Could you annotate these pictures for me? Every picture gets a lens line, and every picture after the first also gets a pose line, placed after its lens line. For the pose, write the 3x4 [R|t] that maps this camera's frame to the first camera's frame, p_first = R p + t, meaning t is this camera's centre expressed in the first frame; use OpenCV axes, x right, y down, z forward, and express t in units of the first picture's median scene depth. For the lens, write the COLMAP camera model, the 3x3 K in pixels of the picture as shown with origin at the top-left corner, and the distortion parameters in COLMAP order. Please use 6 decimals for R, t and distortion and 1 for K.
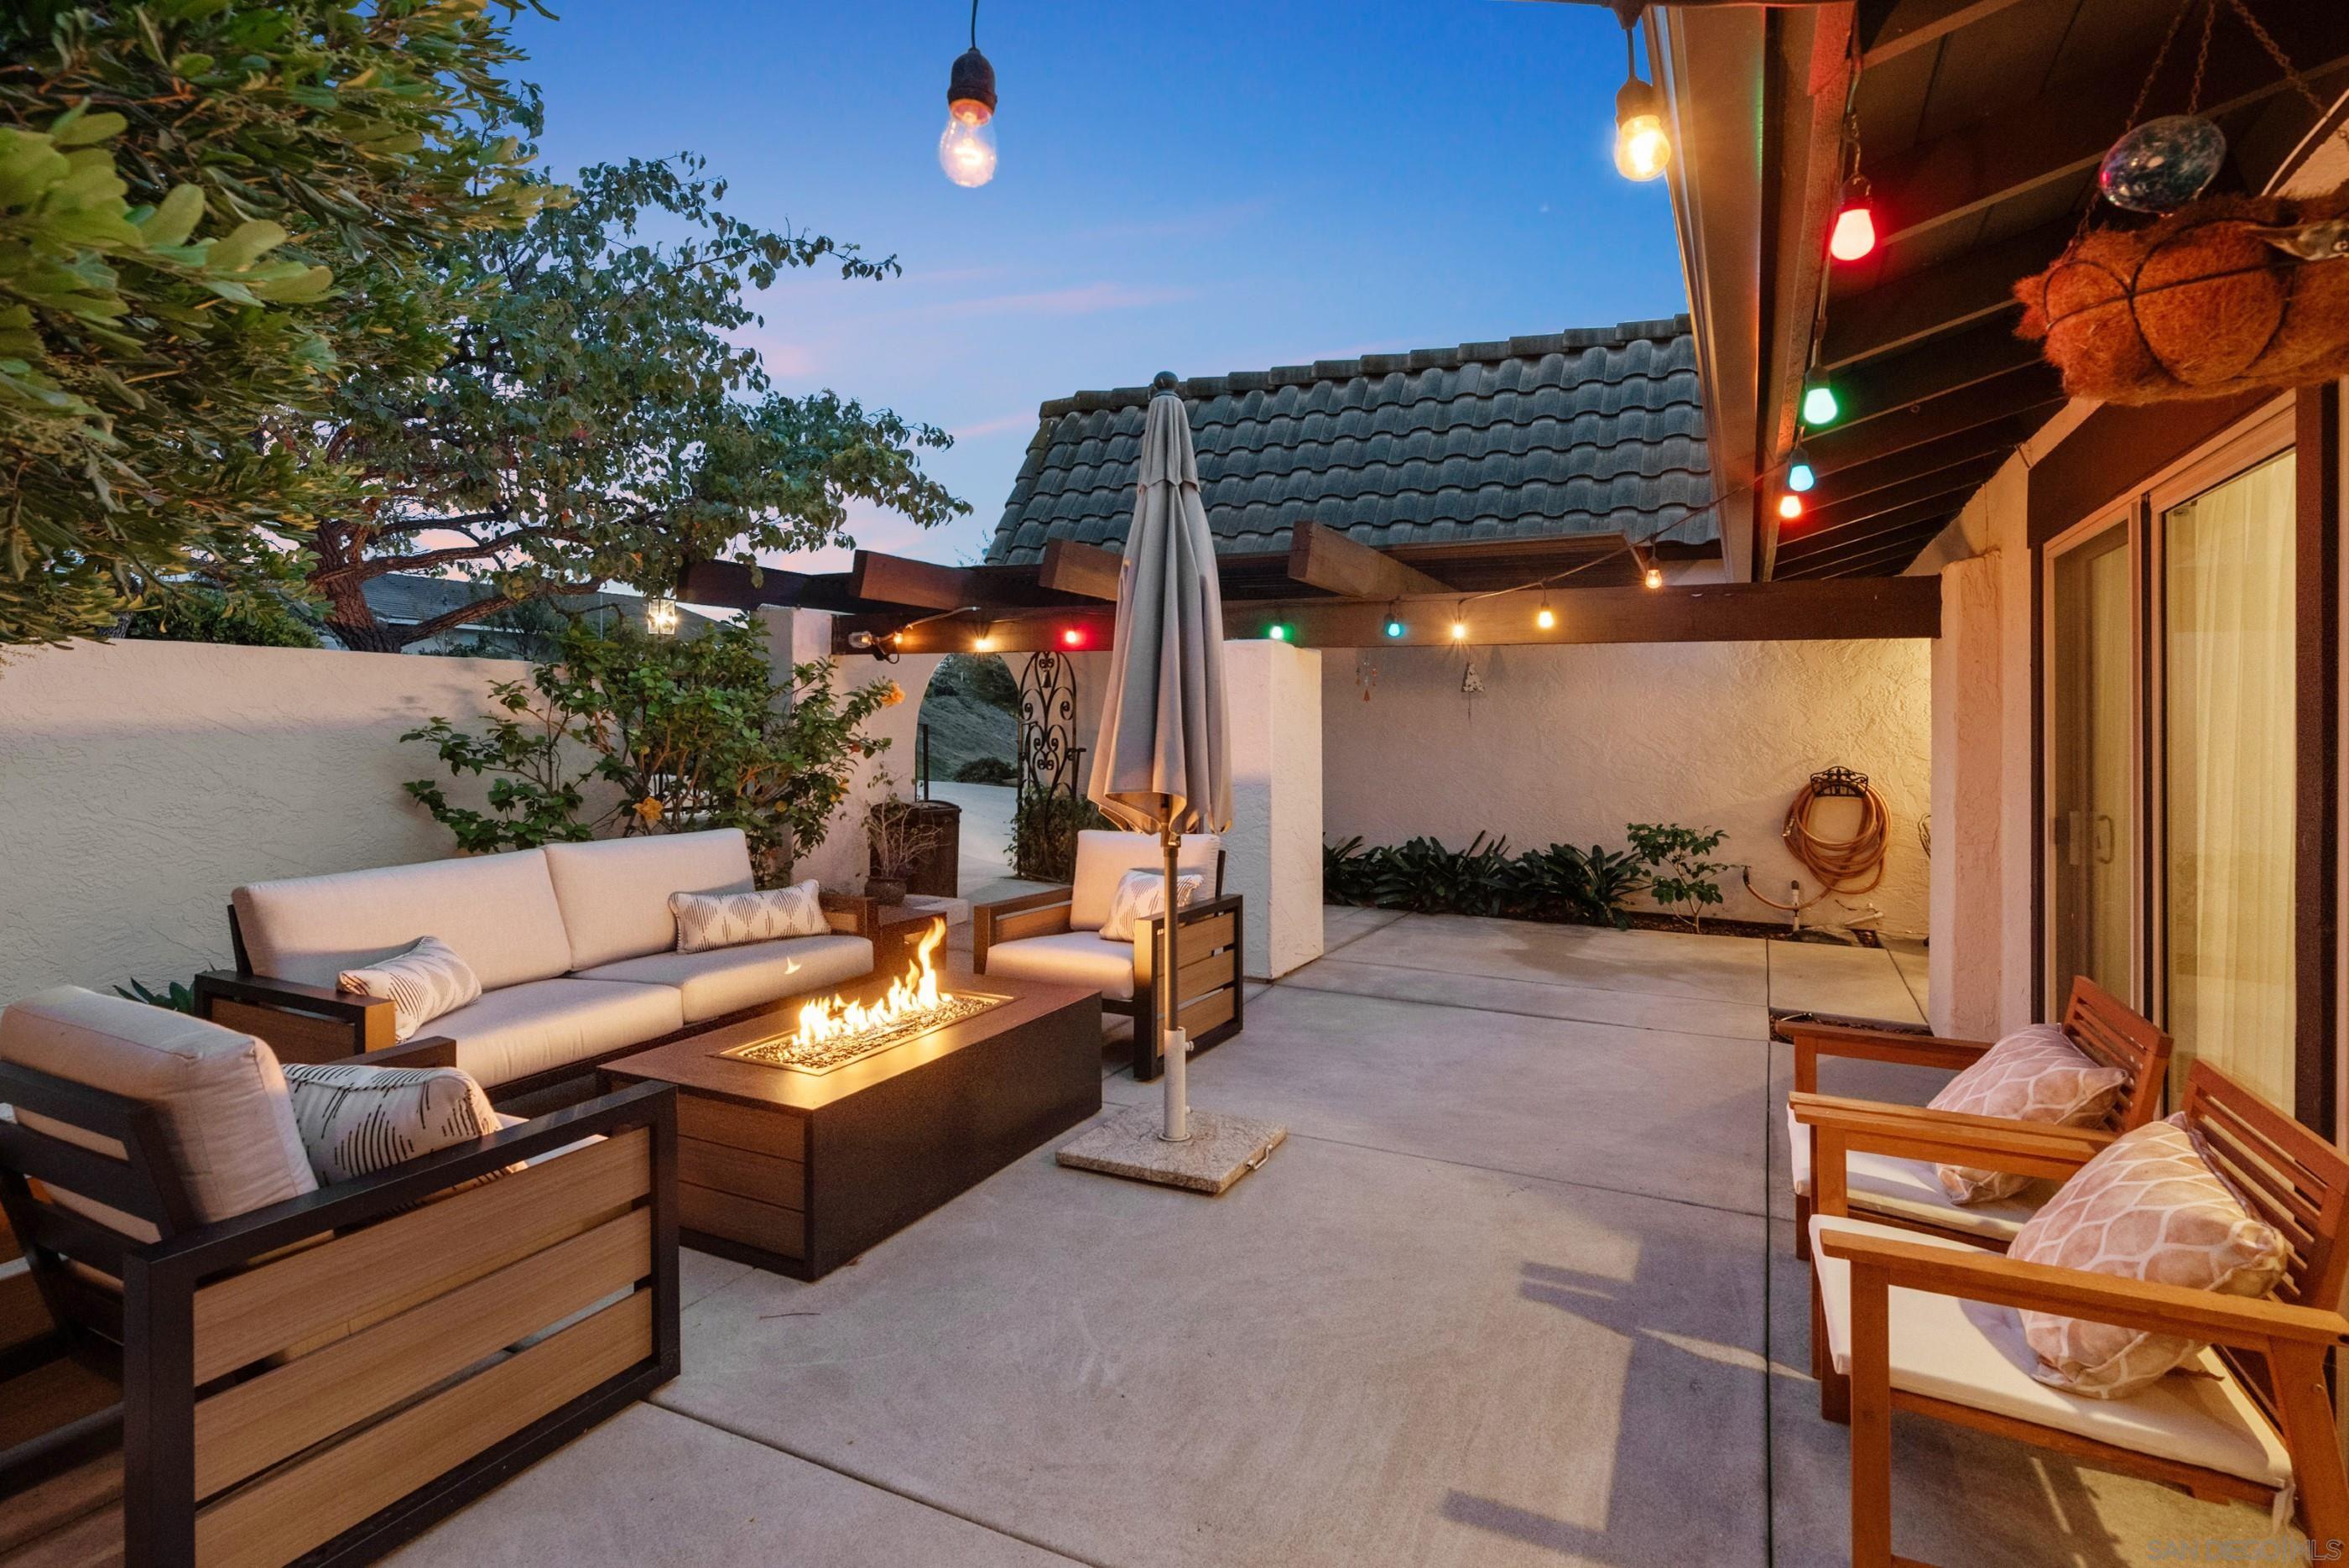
lens RADIAL K [[1145.0, 0, 1175.6], [0, 1145.0, 769.5], [0, 0, 1]] dist [-0.003226, -0.000075]
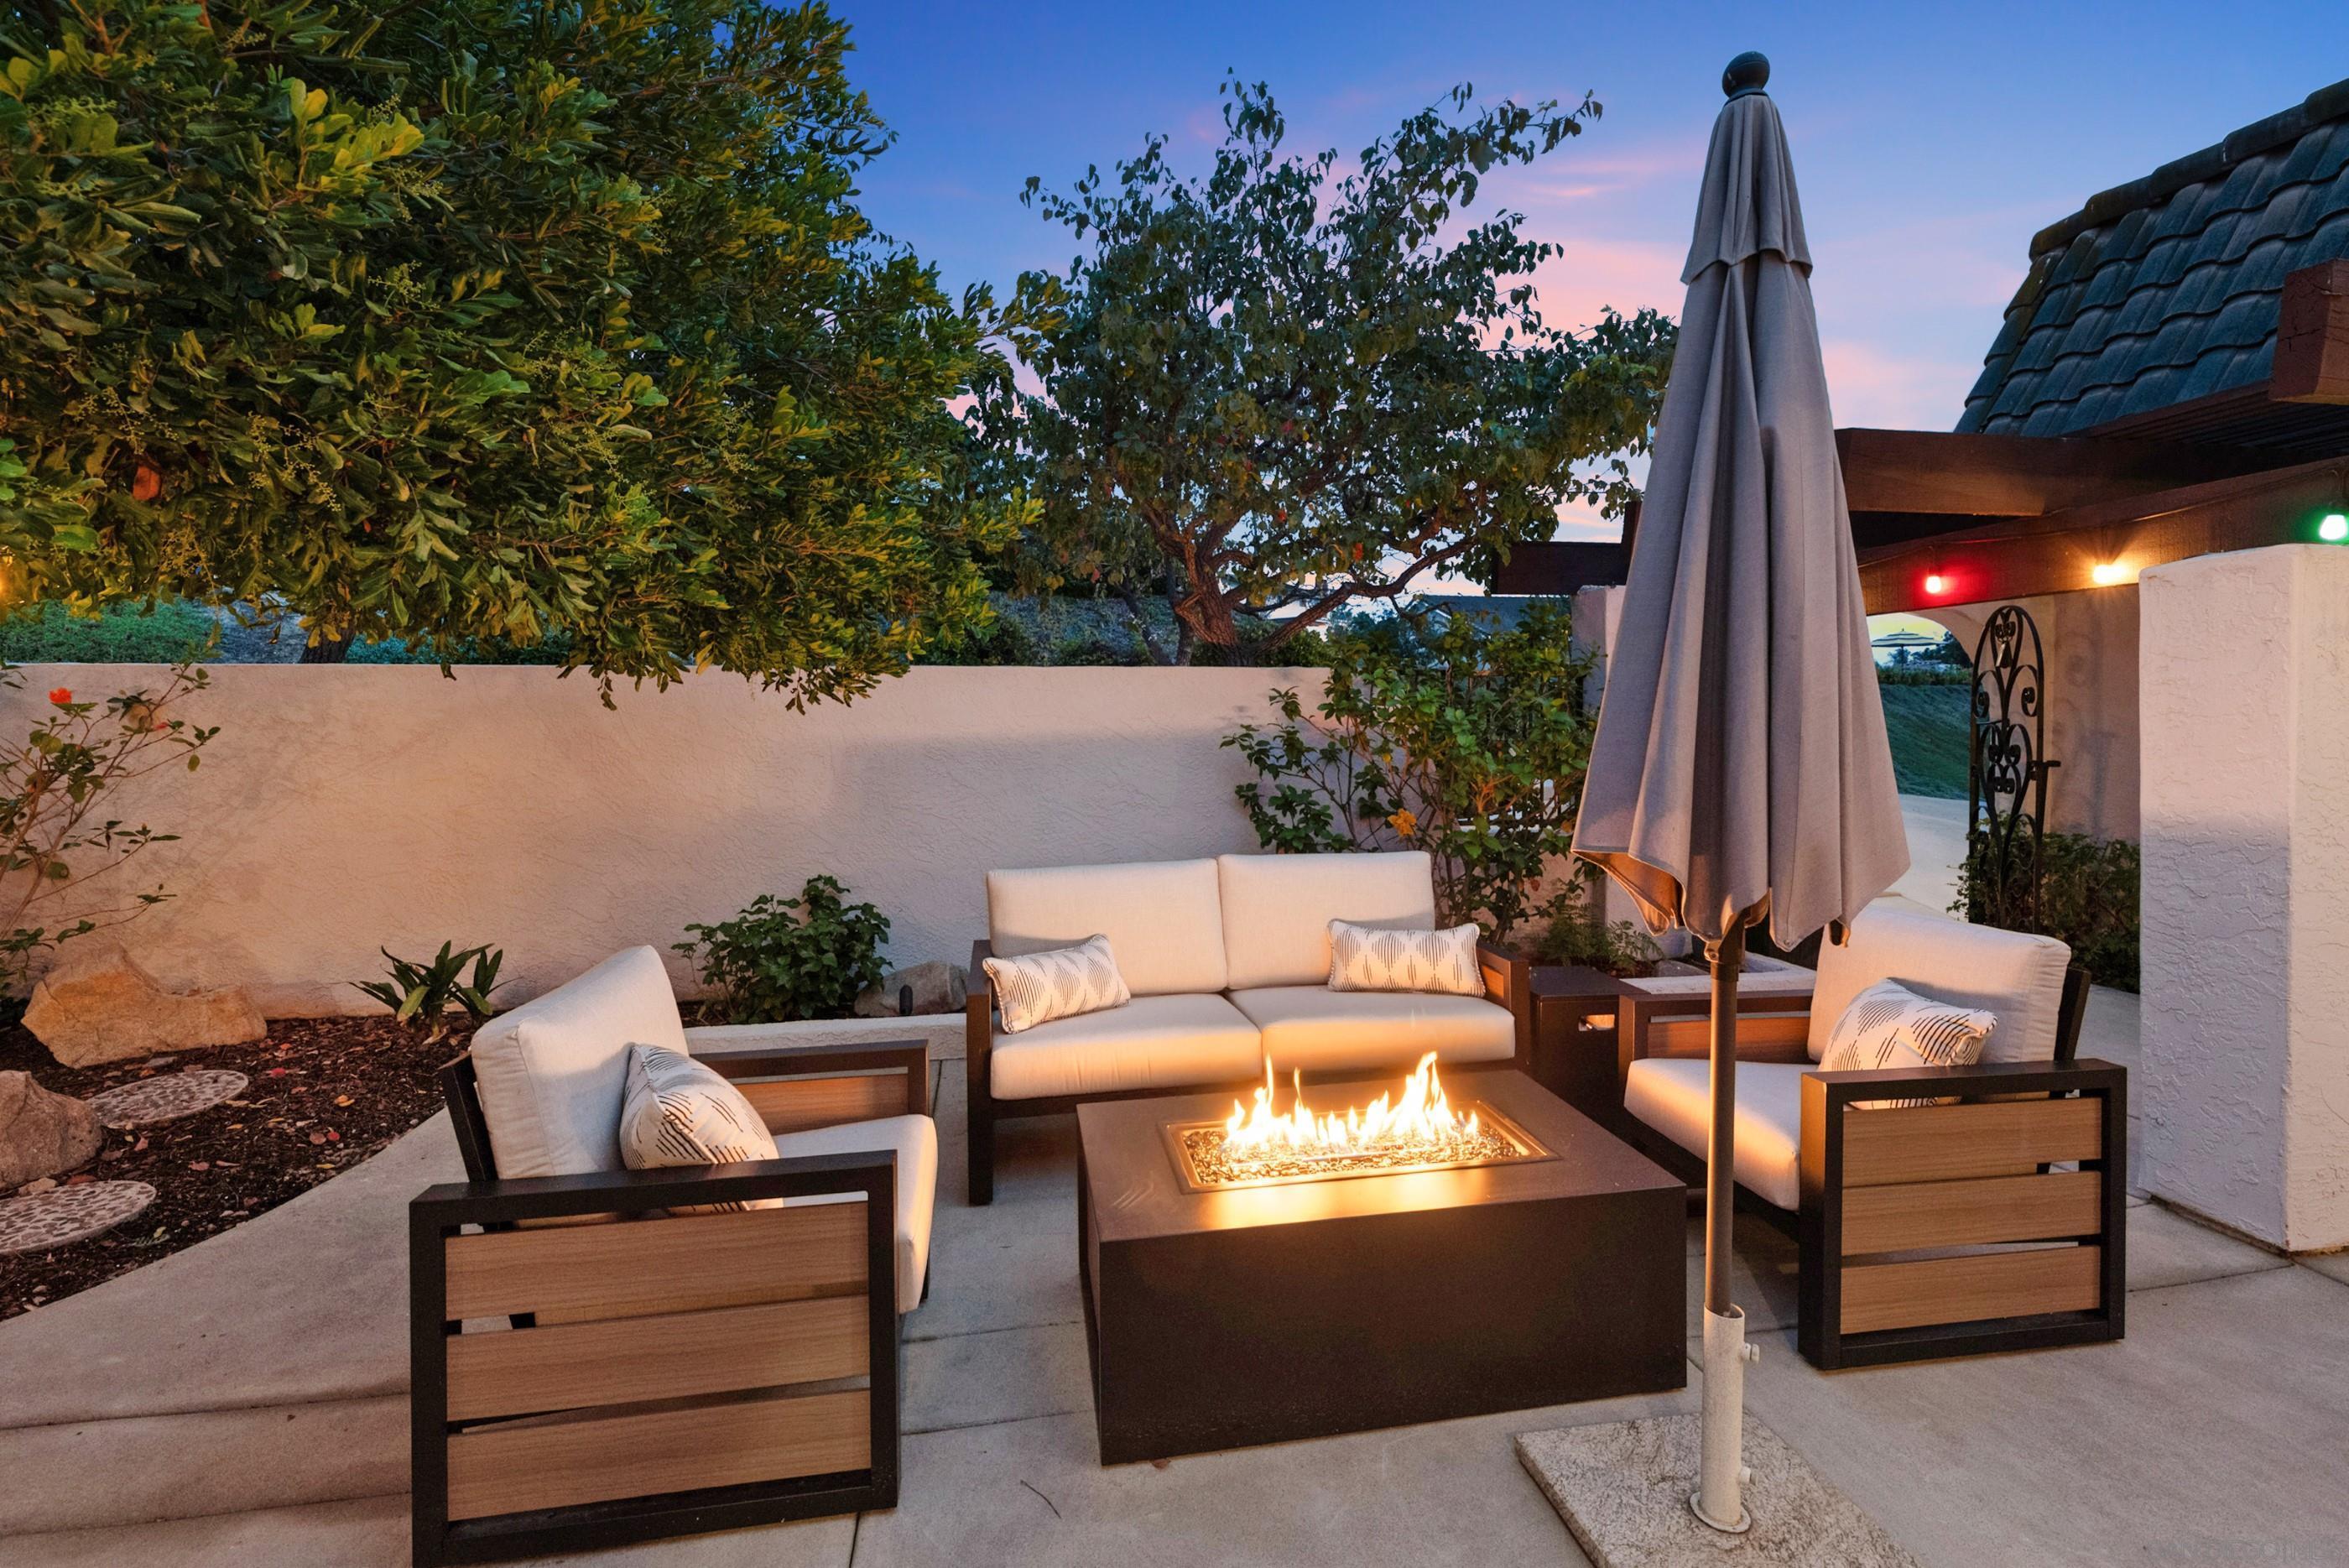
lens RADIAL K [[1145.0, 0, 1173.6], [0, 1145.0, 766.1], [0, 0, 1]] dist [-0.003226, -0.000075]
pose [[0.601507, 0.016814, -0.798691, 0.199456], [-0.020833, 0.999769, 0.005357, -0.014037], [0.798596, 0.013417, 0.601718, 0.368965]]
